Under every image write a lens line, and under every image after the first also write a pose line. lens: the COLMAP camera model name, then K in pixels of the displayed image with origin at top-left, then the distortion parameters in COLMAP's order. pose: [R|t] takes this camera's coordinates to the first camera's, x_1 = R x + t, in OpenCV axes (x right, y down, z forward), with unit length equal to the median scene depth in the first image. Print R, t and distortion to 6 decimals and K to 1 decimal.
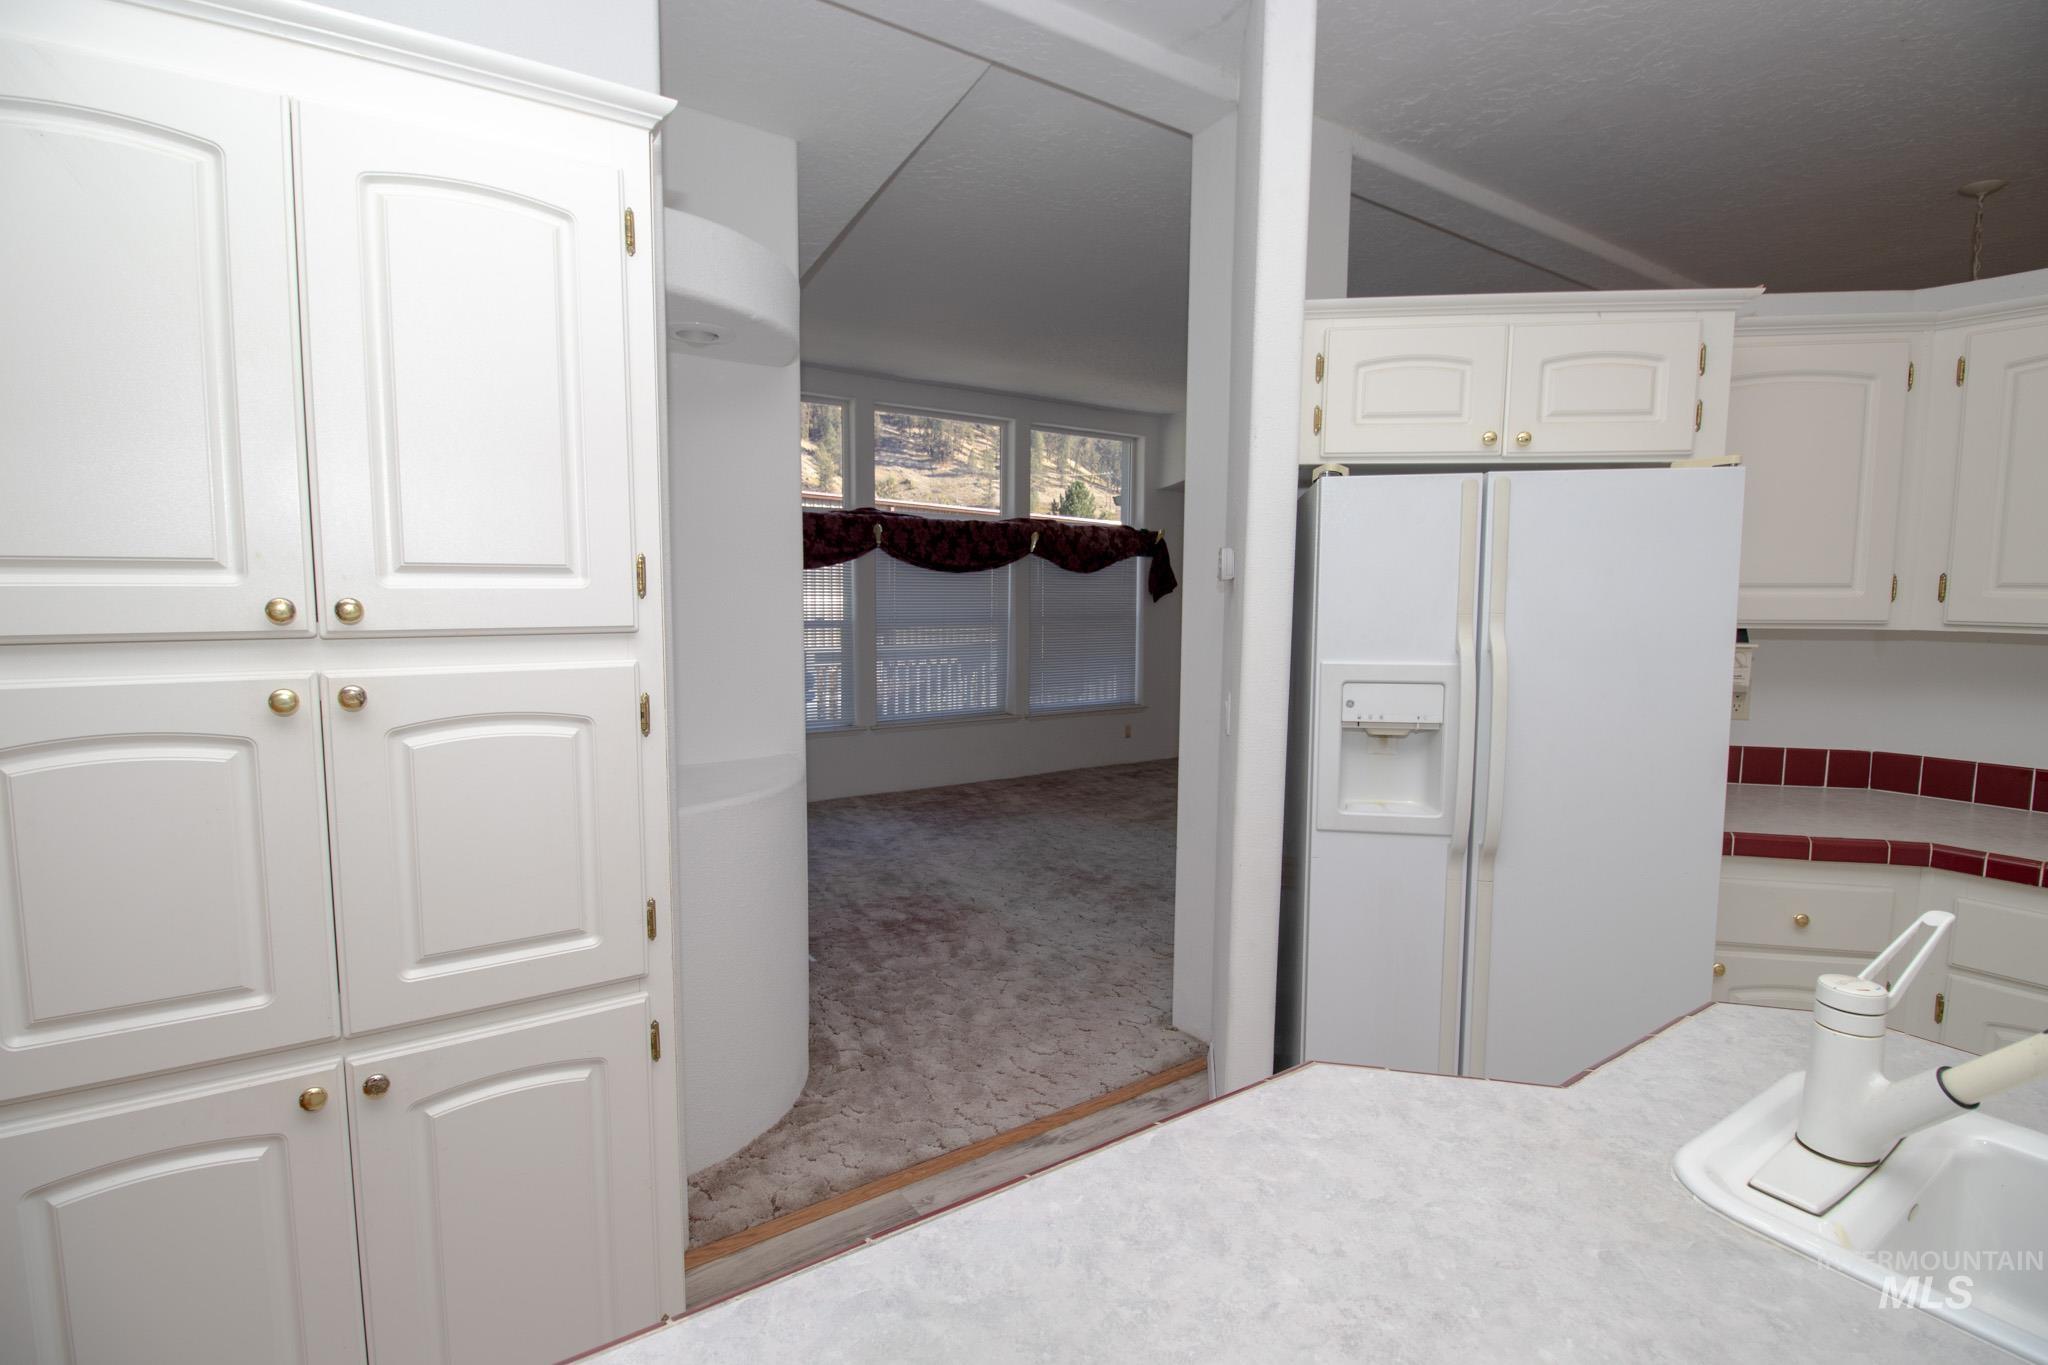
lens RADIAL K [[940.2, 0, 1012.4], [0, 940.2, 675.0], [0, 0, 1]] dist [-0.000409, -0.012515]
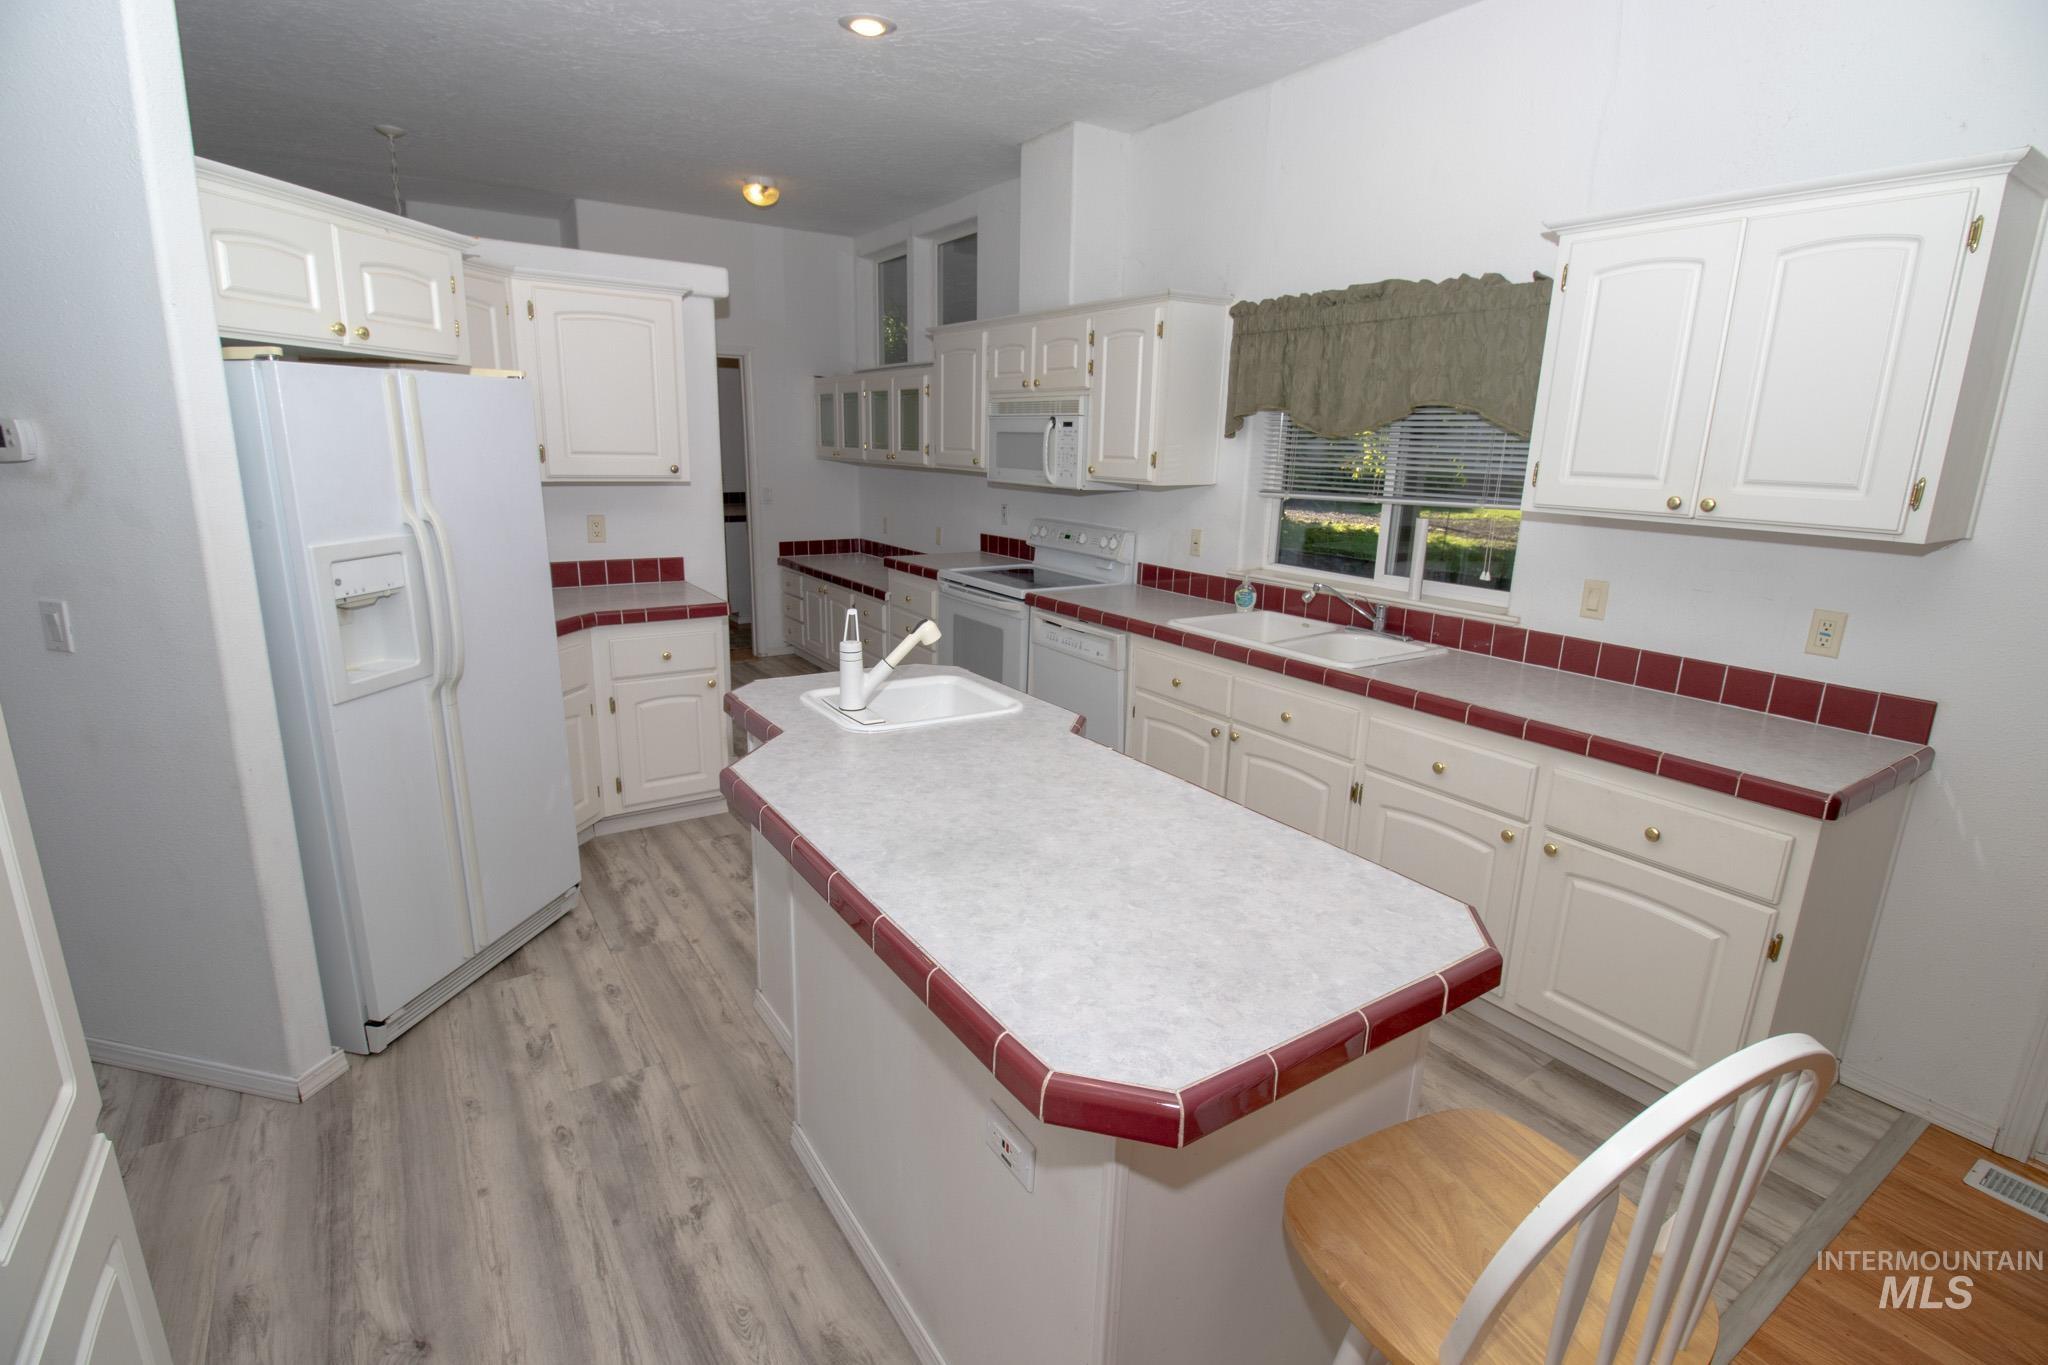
lens RADIAL K [[940.2, 0, 1012.4], [0, 940.2, 675.0], [0, 0, 1]] dist [-0.000409, -0.012515]
pose [[0.004420, -0.247023, 0.968999, -0.275369], [0.062379, 0.967190, 0.246278, -0.032480], [-0.998043, 0.059356, 0.019684, 0.086112]]
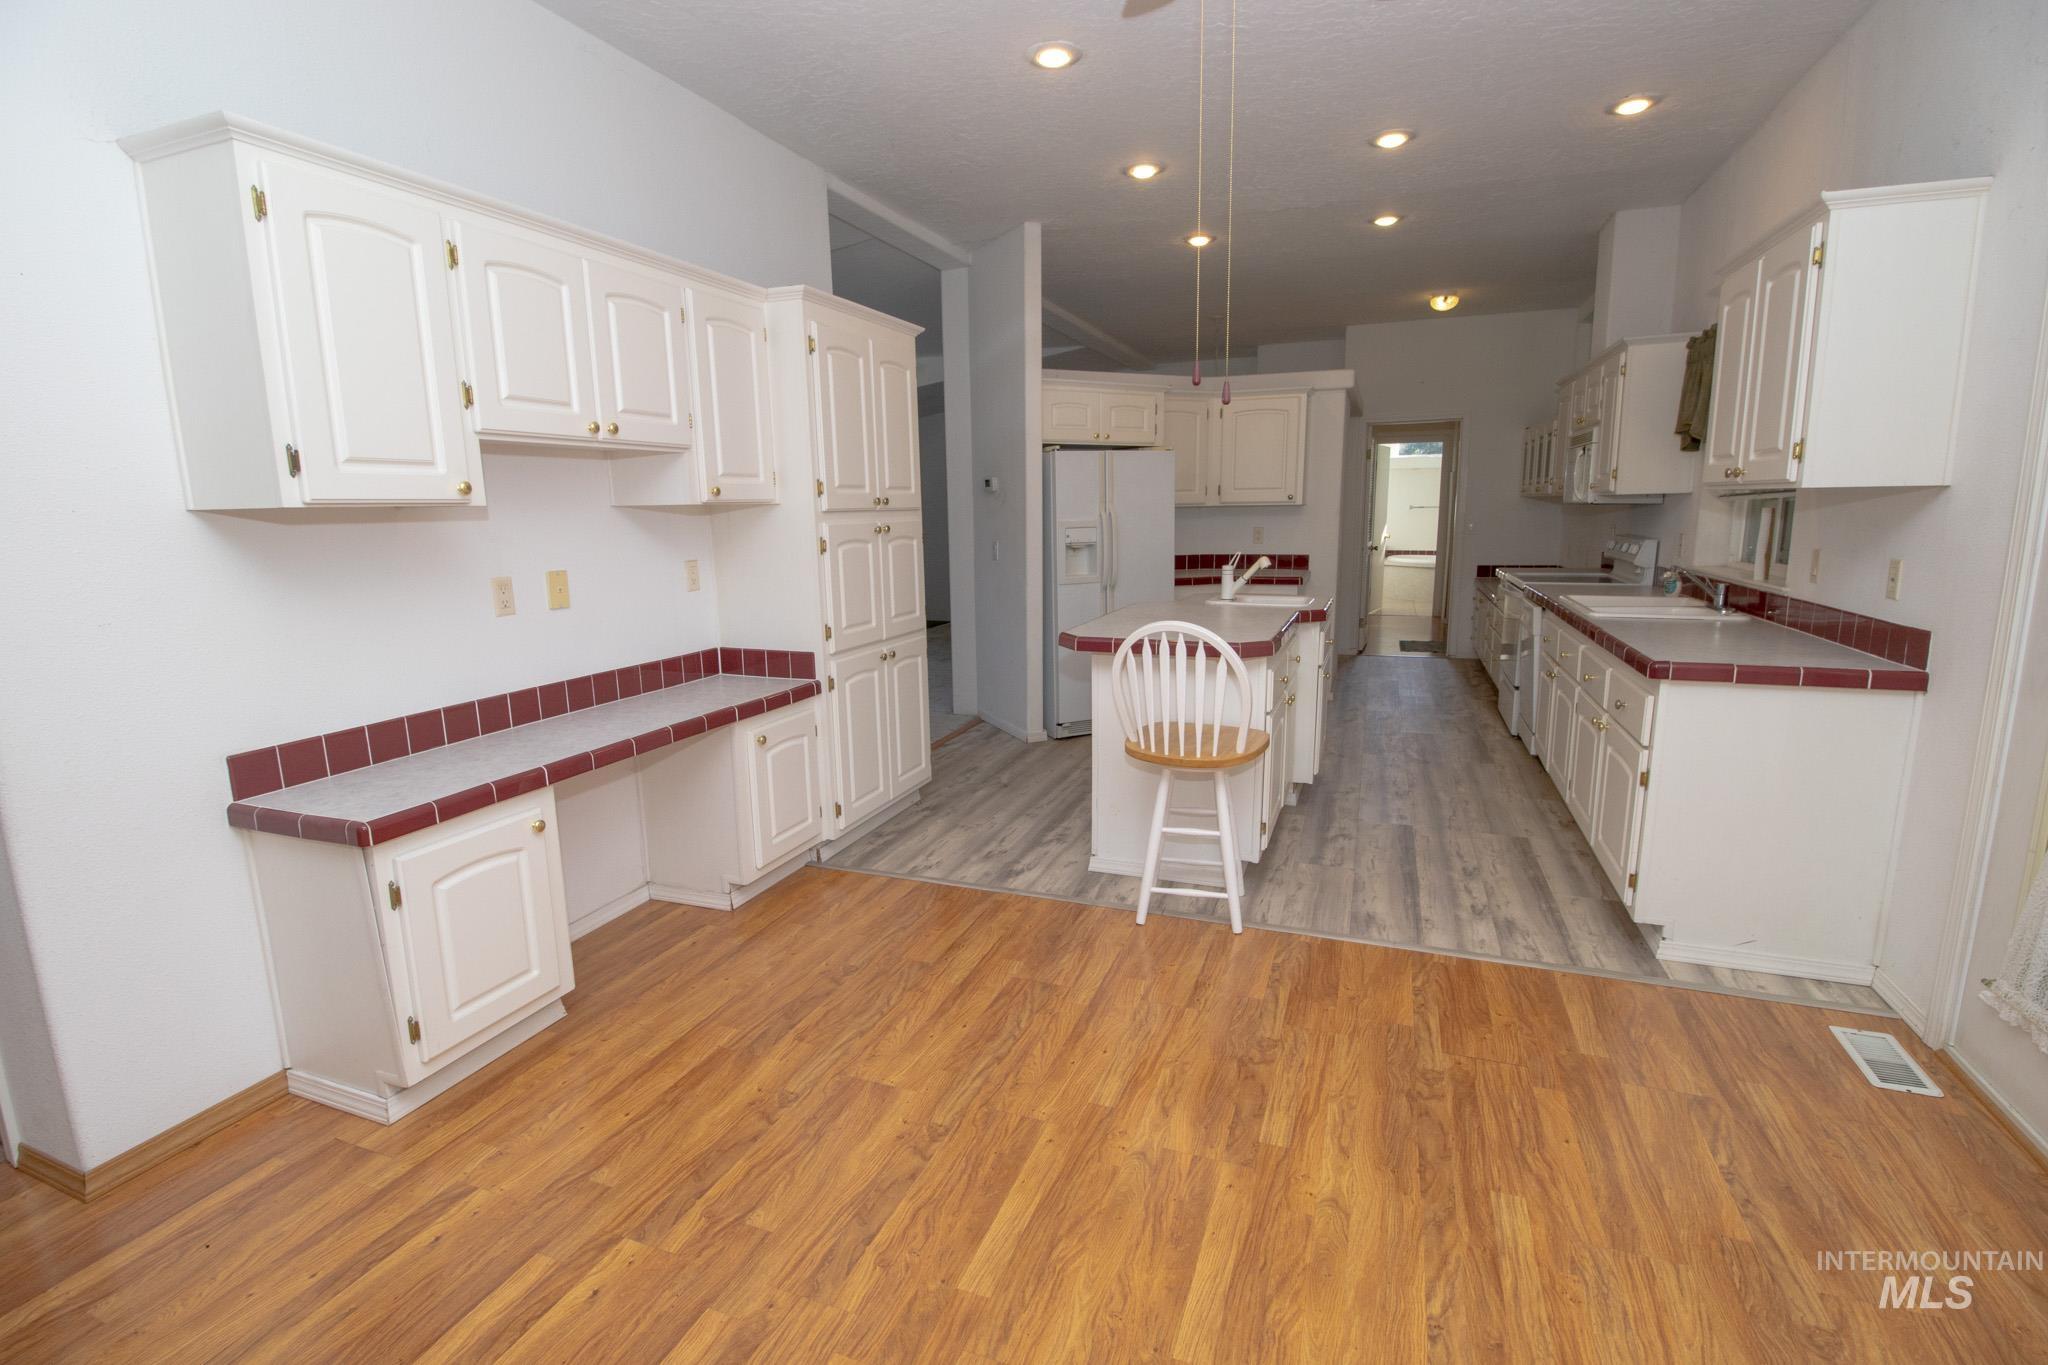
lens RADIAL K [[927.0, 0, 1020.0], [0, 927.0, 677.8], [0, 0, 1]] dist [0.003044, -0.013000]
pose [[0.815961, -0.123640, 0.564731, -0.514278], [0.072134, 0.991003, 0.112742, 0.048403], [-0.573590, -0.051256, 0.817538, -0.440076]]
